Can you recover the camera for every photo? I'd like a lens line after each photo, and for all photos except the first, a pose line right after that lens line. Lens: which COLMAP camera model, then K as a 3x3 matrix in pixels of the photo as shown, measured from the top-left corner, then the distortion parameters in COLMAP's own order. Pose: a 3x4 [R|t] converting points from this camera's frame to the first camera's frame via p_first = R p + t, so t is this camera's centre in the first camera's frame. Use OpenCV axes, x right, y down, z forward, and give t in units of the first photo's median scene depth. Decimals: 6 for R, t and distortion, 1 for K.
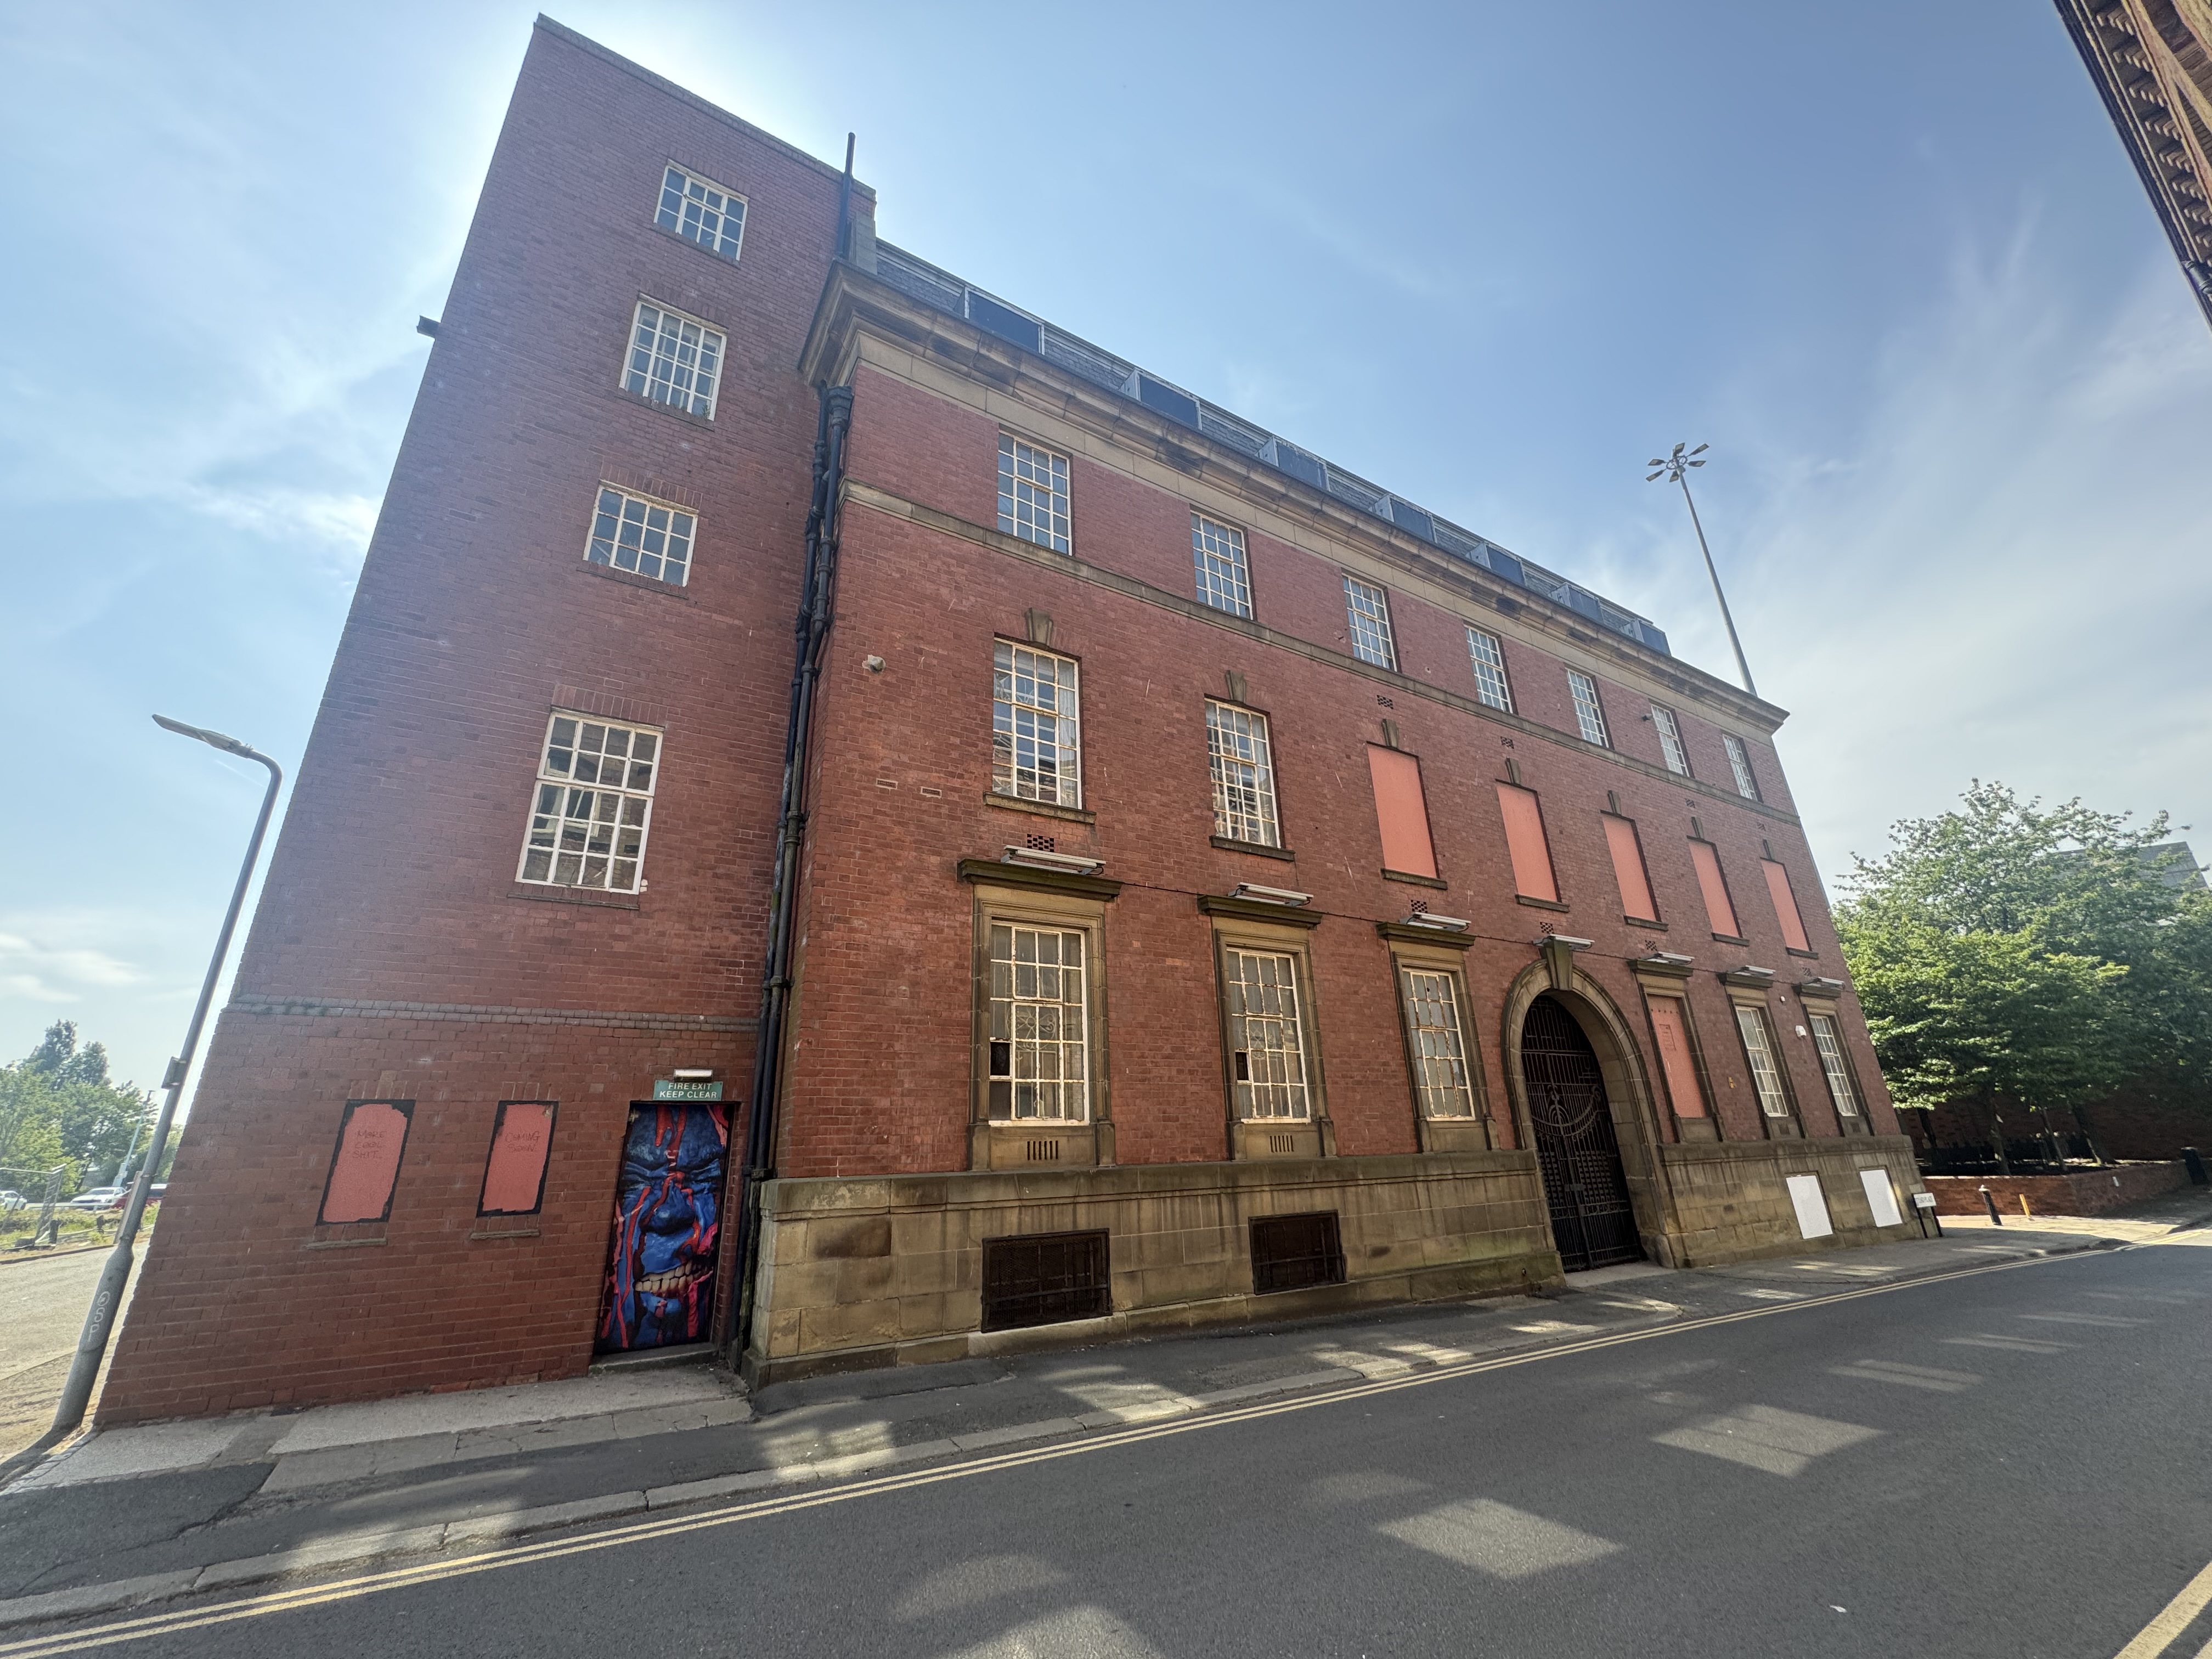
lens RADIAL K [[887.9, 0, 1106.0], [0, 887.9, 829.5], [0, 0, 1]] dist [-0.002211, -0.000575]
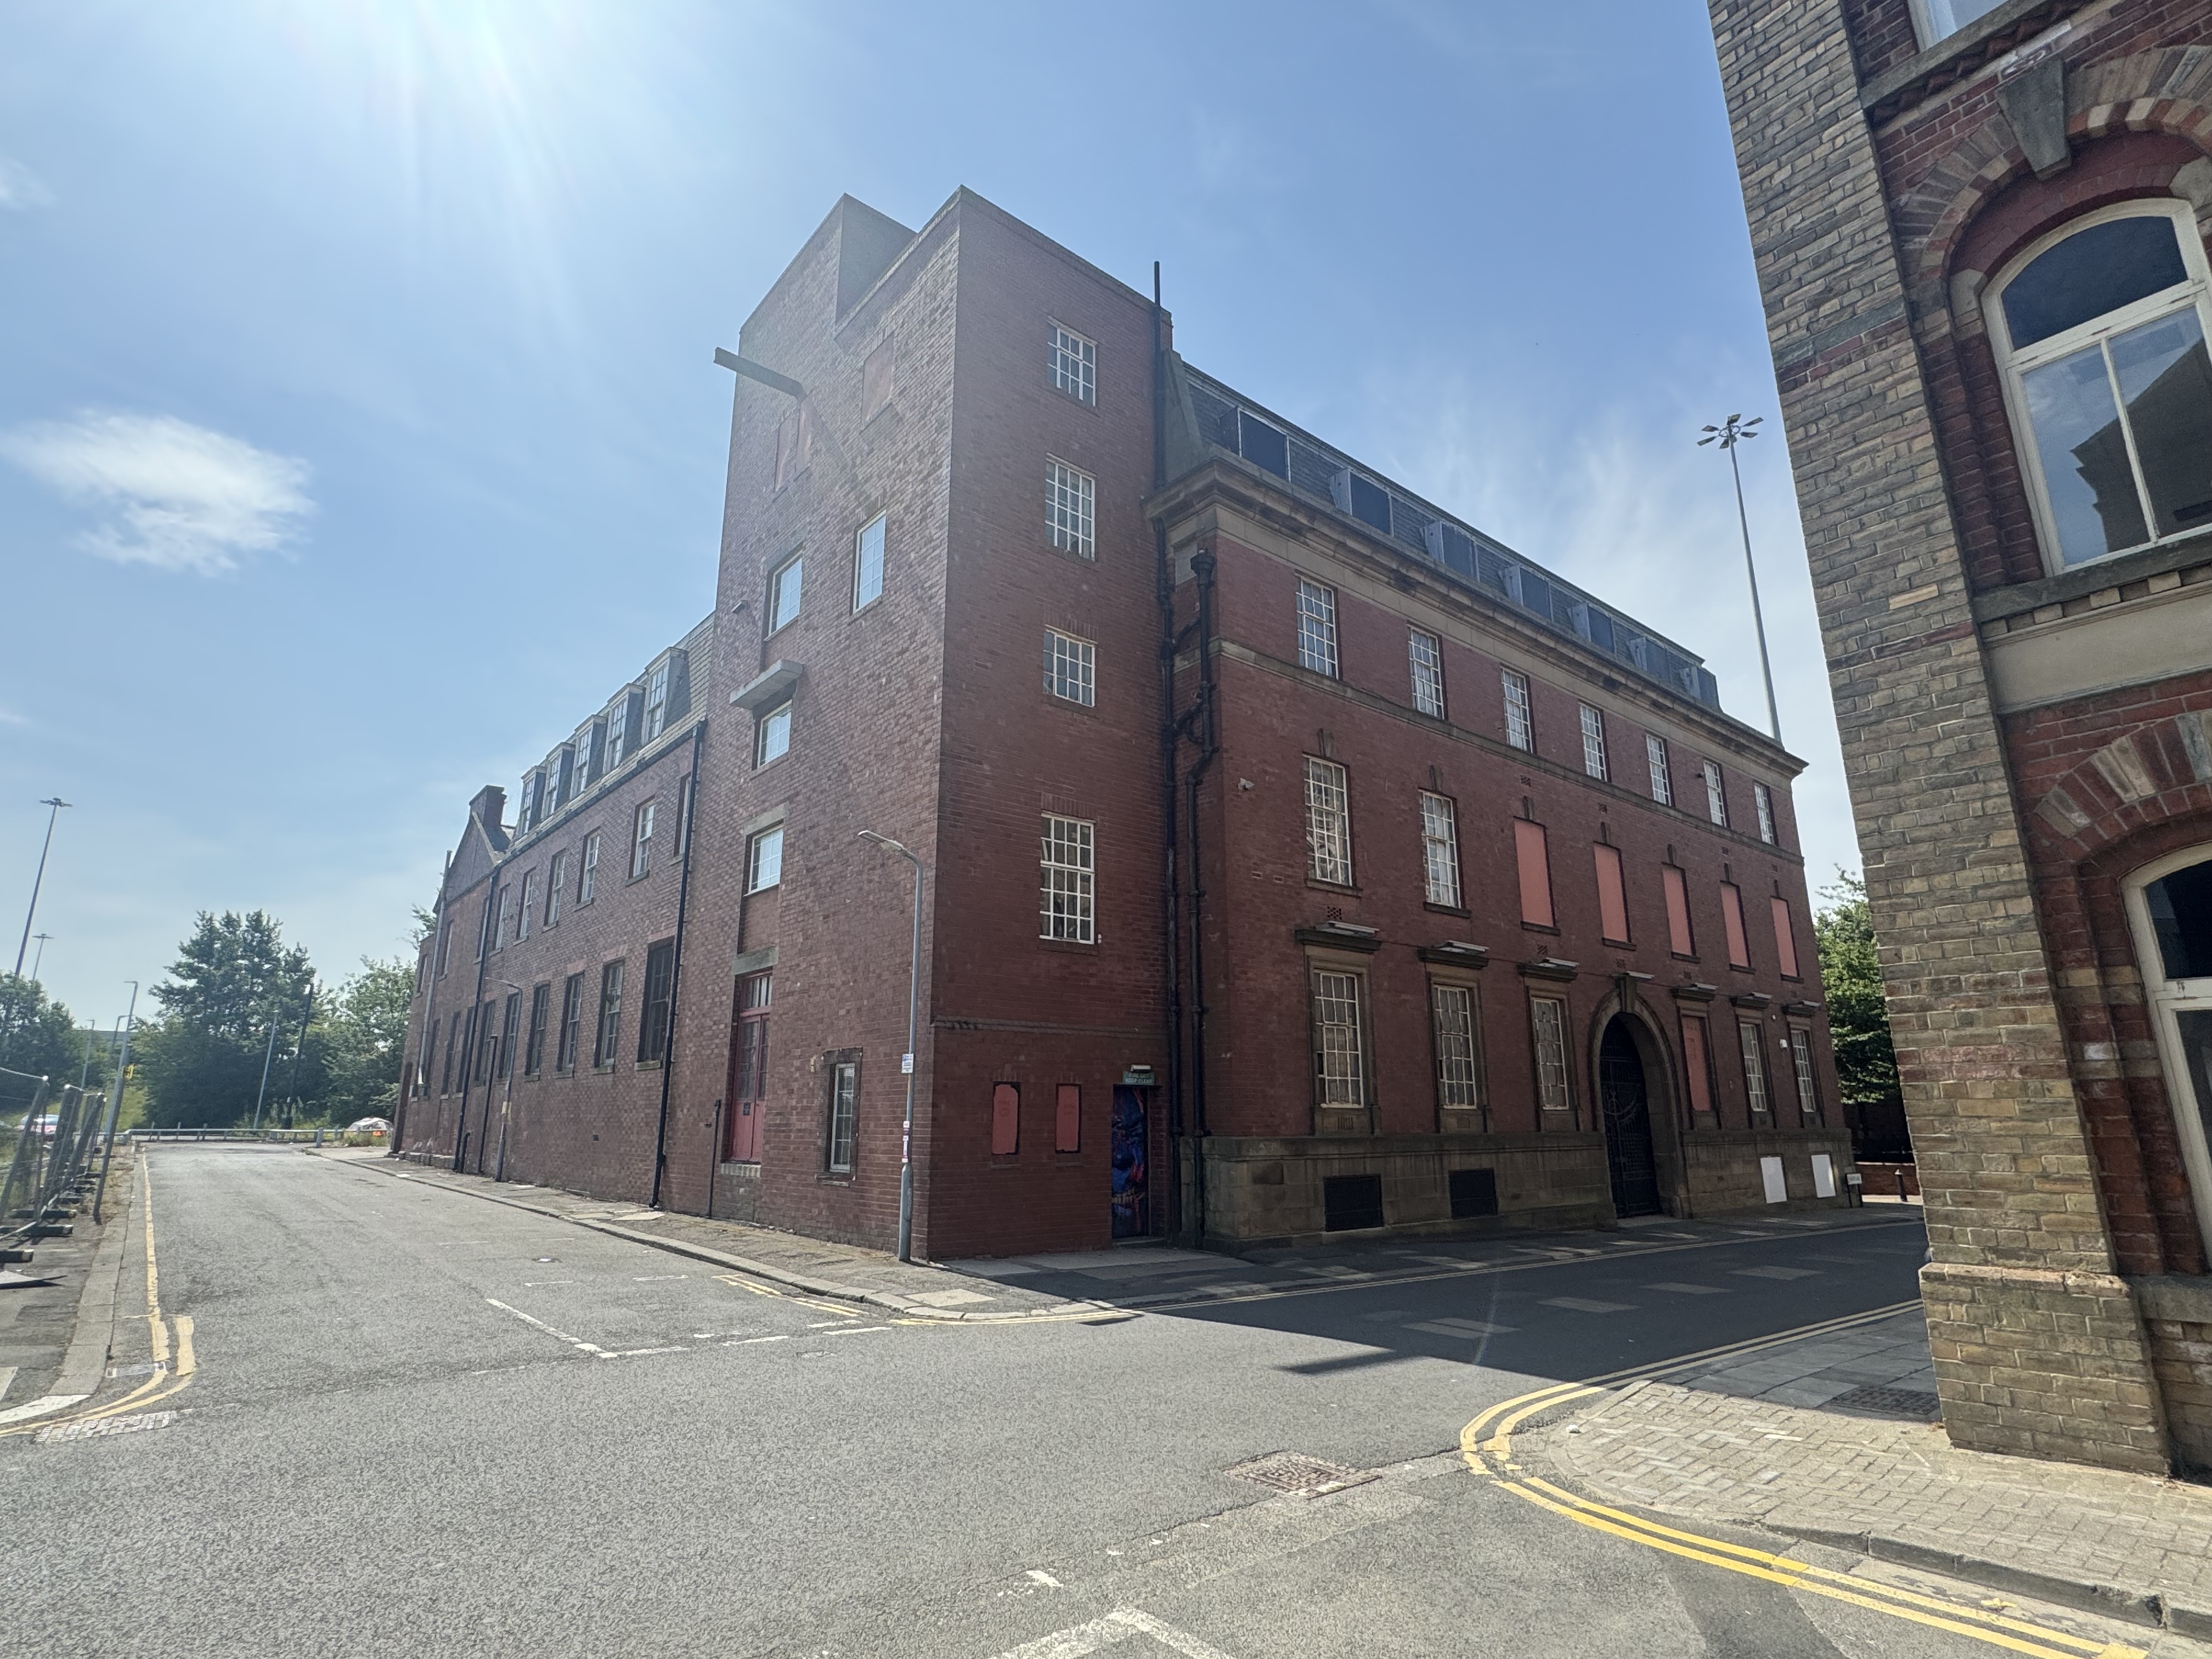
lens RADIAL K [[1132.4, 0, 1106.0], [0, 1132.4, 829.5], [0, 0, 1]] dist [-0.003431, 0.000540]
pose [[0.988606, 0.069111, 0.133724, -0.557780], [-0.082900, 0.991481, 0.100459, -0.218149], [-0.125642, -0.110400, 0.985914, -0.587534]]
